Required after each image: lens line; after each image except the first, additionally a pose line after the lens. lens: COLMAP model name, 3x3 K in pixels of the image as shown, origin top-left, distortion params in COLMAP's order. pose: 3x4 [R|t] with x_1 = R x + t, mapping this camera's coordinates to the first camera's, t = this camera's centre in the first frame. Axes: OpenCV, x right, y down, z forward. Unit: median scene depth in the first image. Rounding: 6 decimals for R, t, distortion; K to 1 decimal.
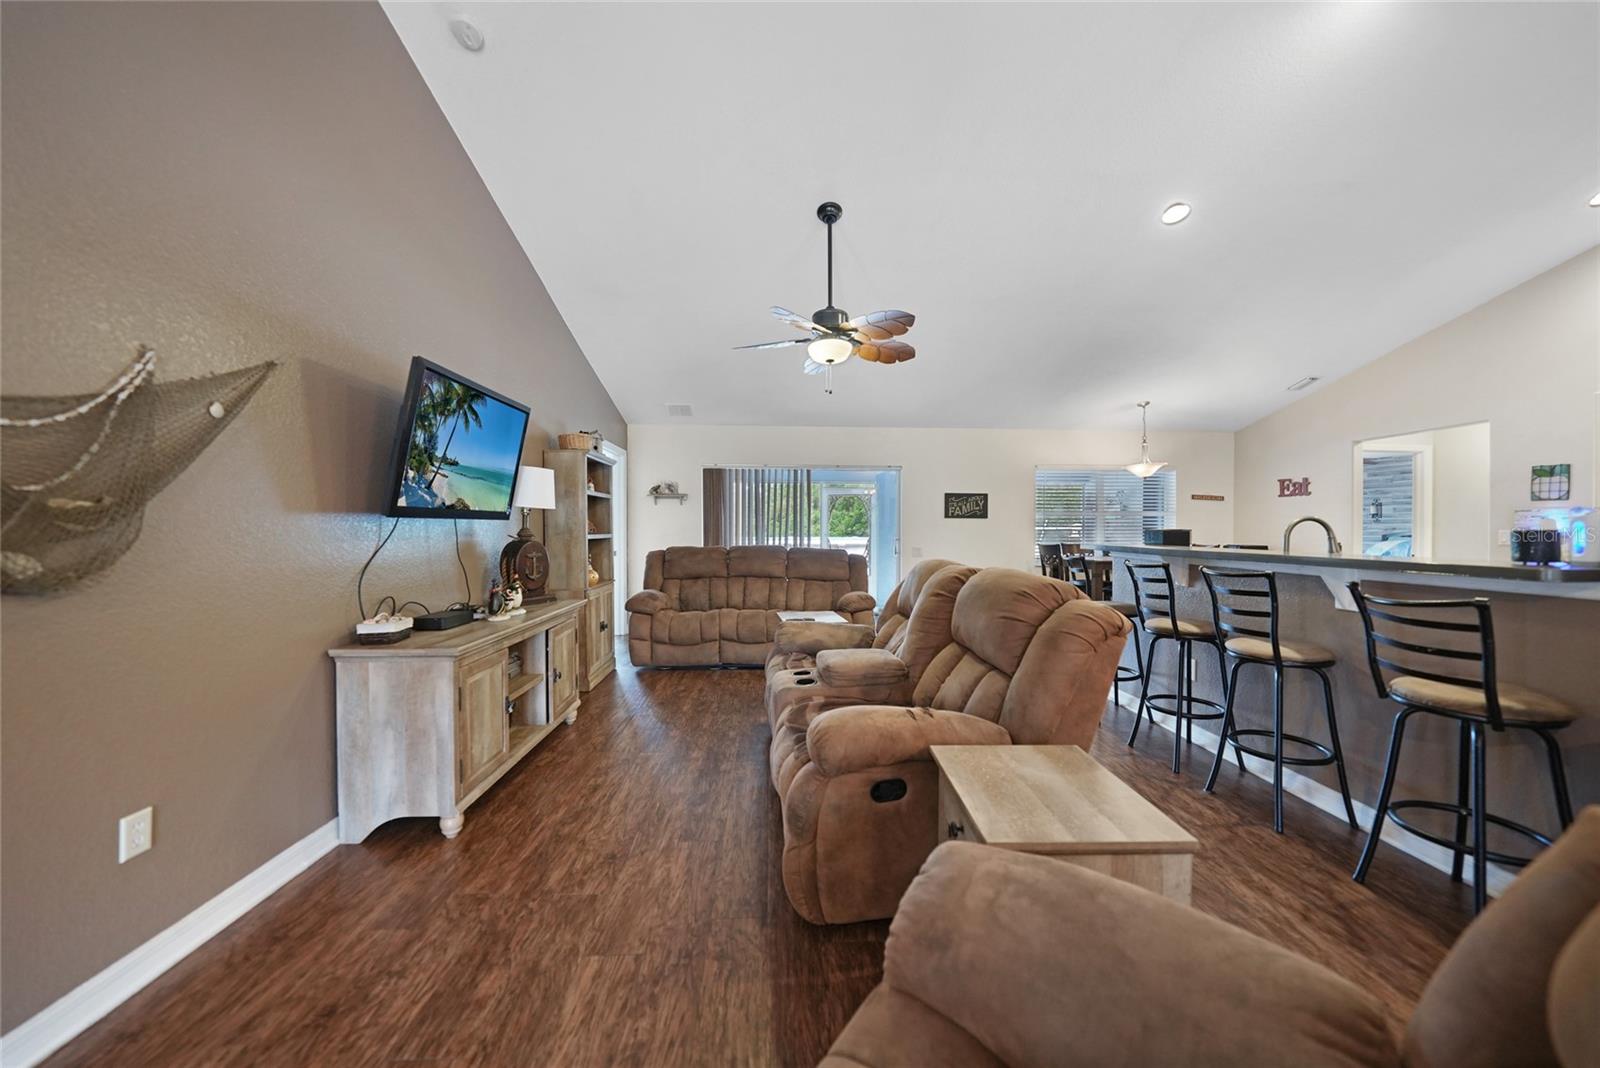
lens RADIAL K [[569.4, 0, 820.4], [0, 569.4, 532.7], [0, 0, 1]] dist [-0.013328, 0.000303]
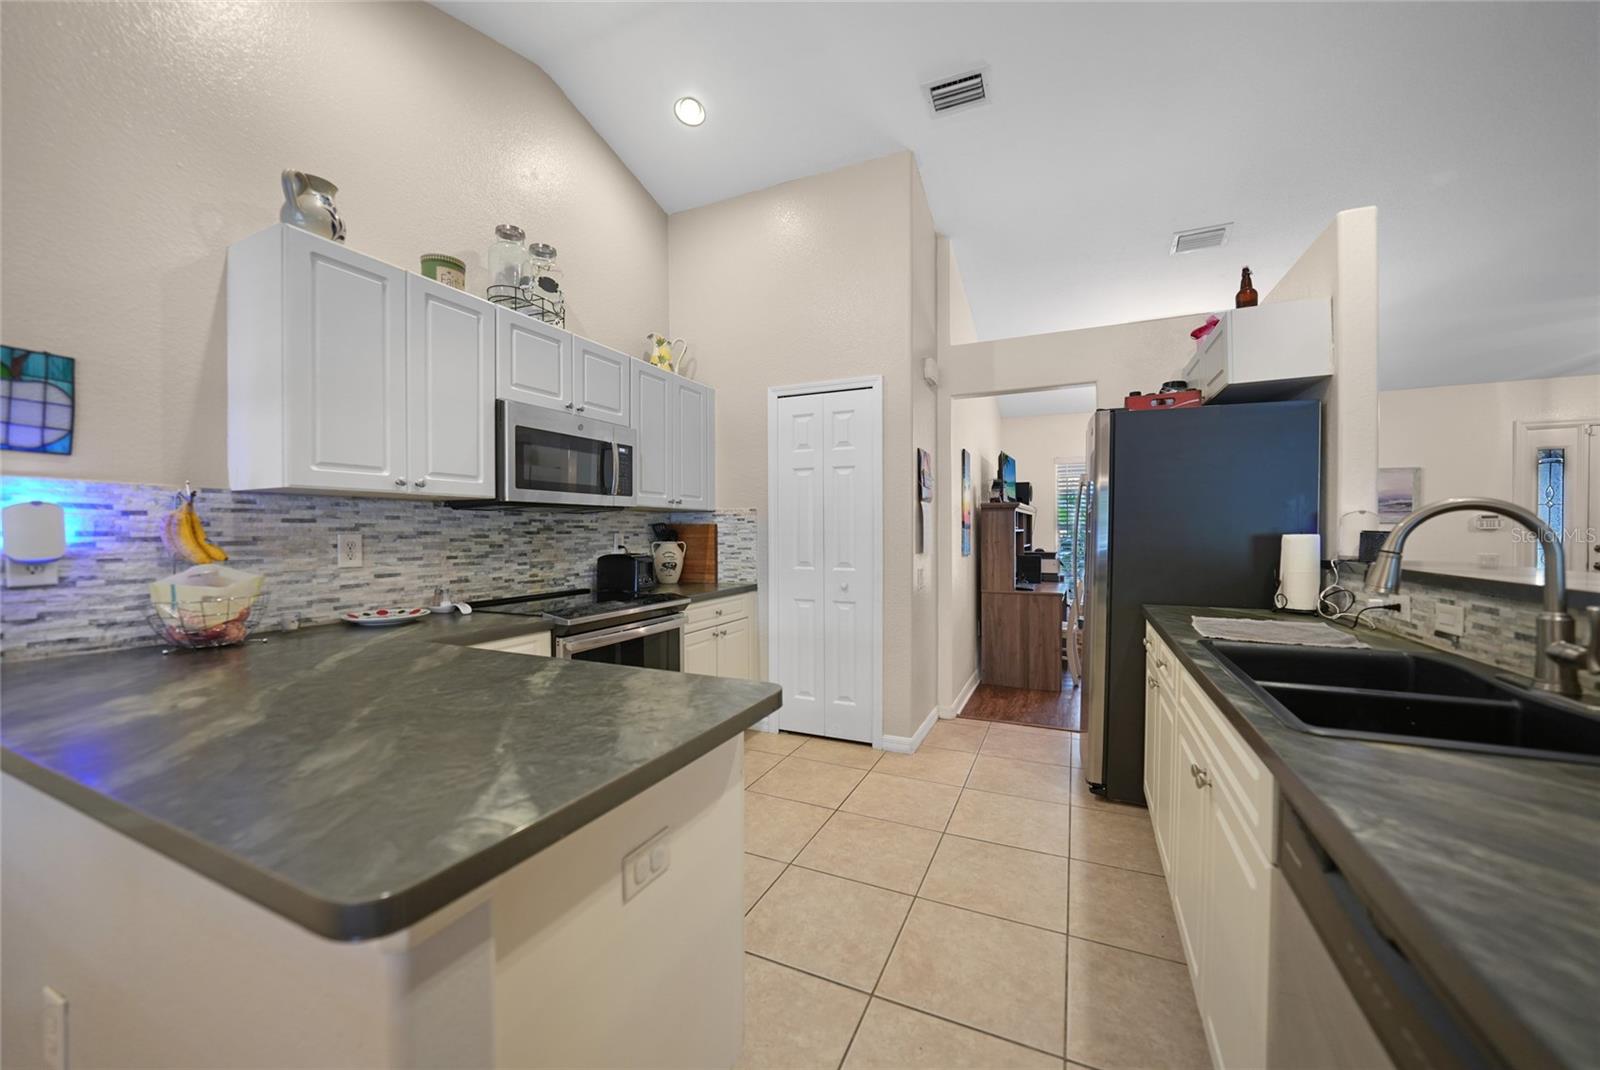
lens RADIAL K [[595.4, 0, 828.6], [0, 595.4, 535.7], [0, 0, 1]] dist [-0.025173, 0.005989]
pose [[-0.902856, -0.001893, 0.429939, 1.047195], [0.007112, 0.999788, 0.019337, -0.014195], [-0.429884, 0.020516, -0.902651, 1.628903]]
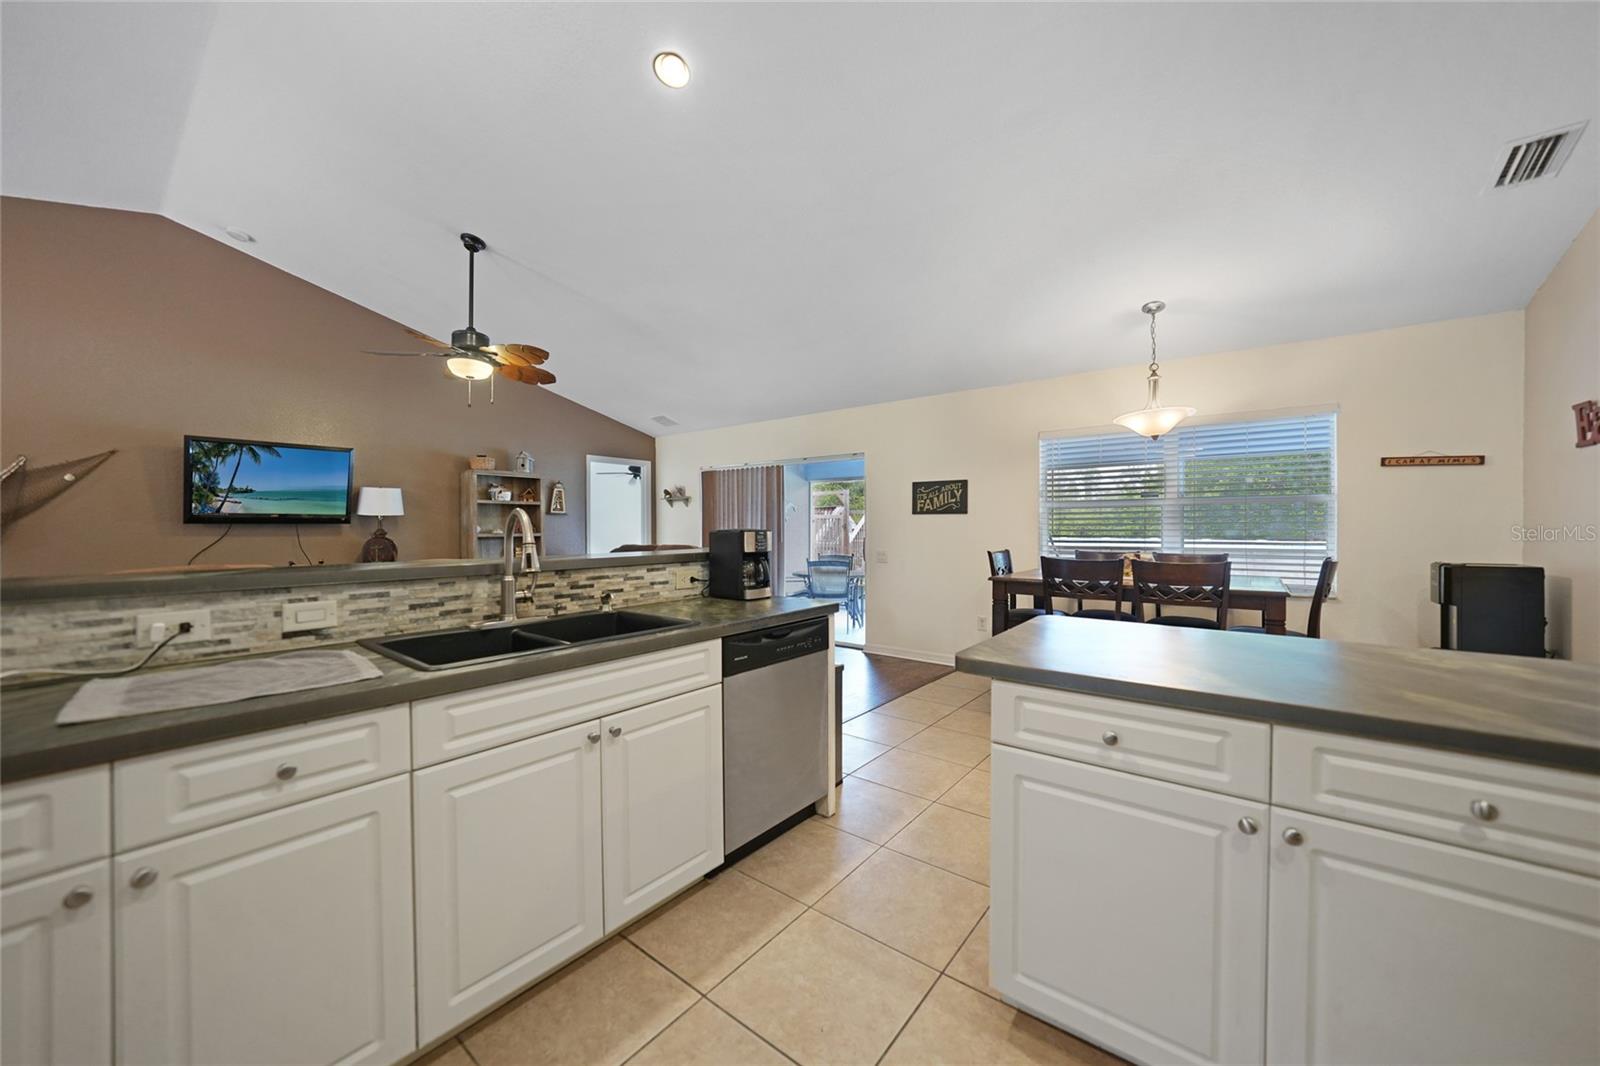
lens RADIAL K [[592.7, 0, 761.8], [0, 592.7, 530.2], [0, 0, 1]] dist [-0.025700, 0.005813]
pose [[0.728604, 0.000543, -0.684935, 1.532431], [-0.004557, 0.999981, -0.004054, -0.003532], [0.684920, 0.006075, 0.728593, 0.711271]]
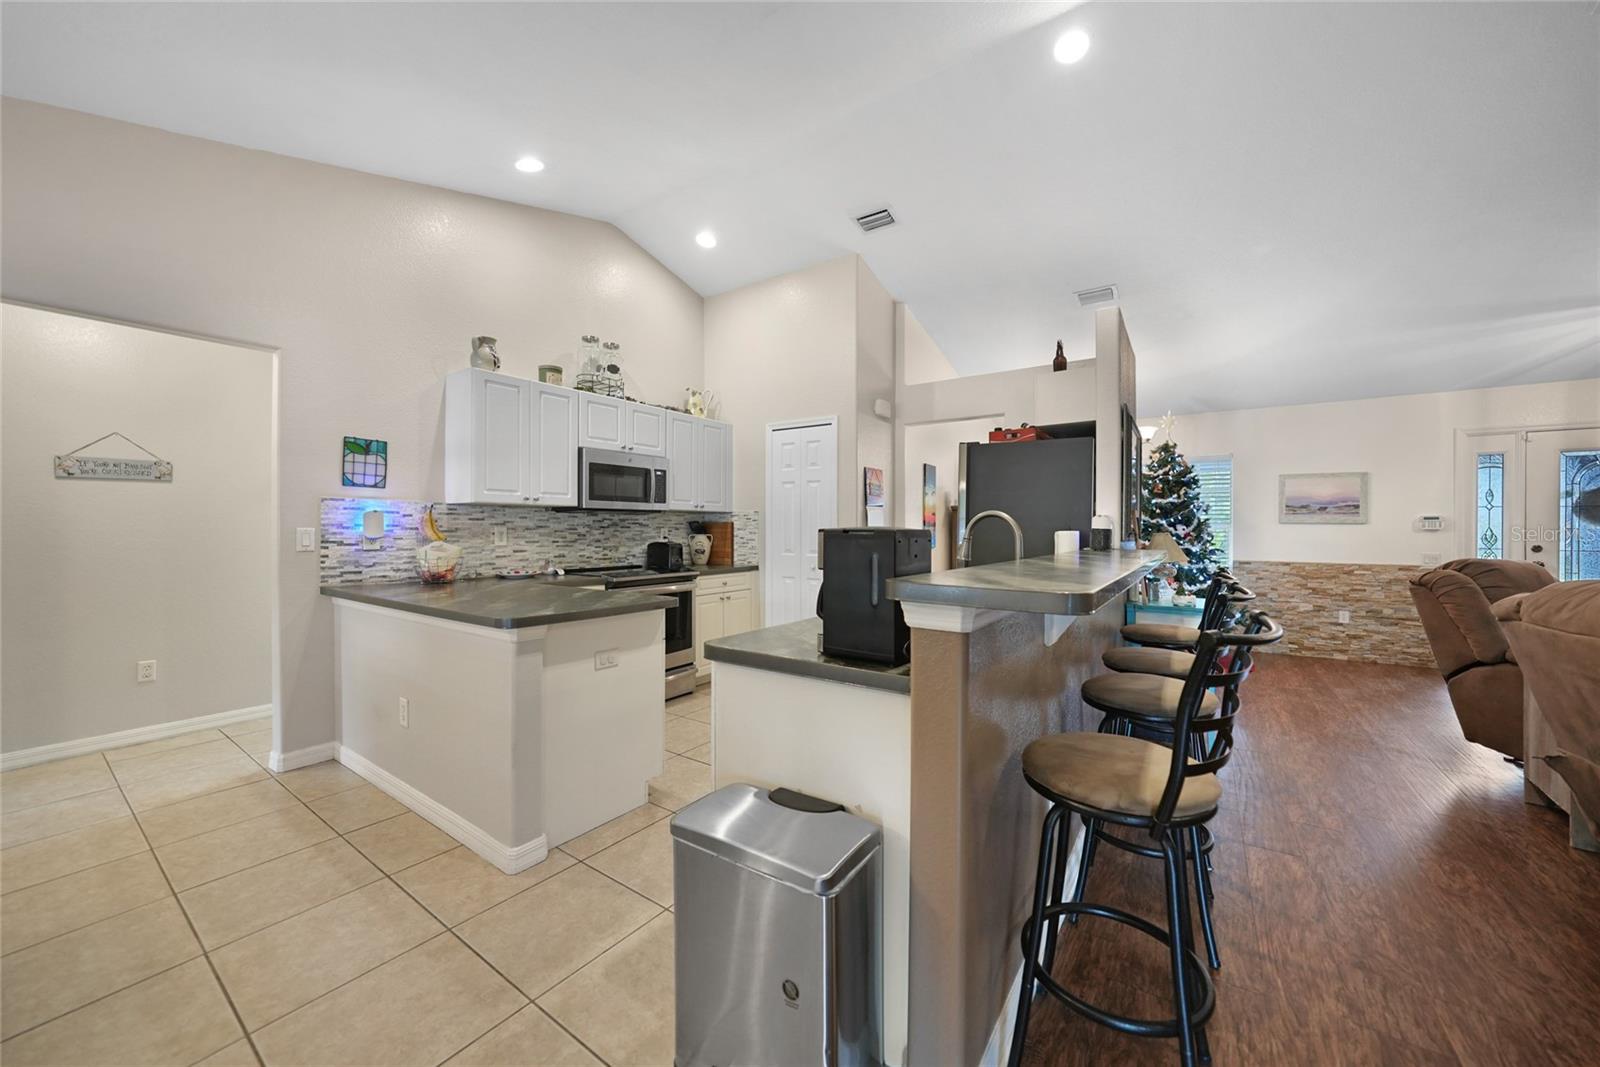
lens RADIAL K [[584.3, 0, 796.9], [0, 584.3, 529.7], [0, 0, 1]] dist [-0.019295, 0.000243]
pose [[-0.794681, -0.005211, 0.607005, 0.584018], [0.002936, 0.999918, 0.012428, -0.014289], [-0.607020, 0.011659, -0.794601, 1.857348]]
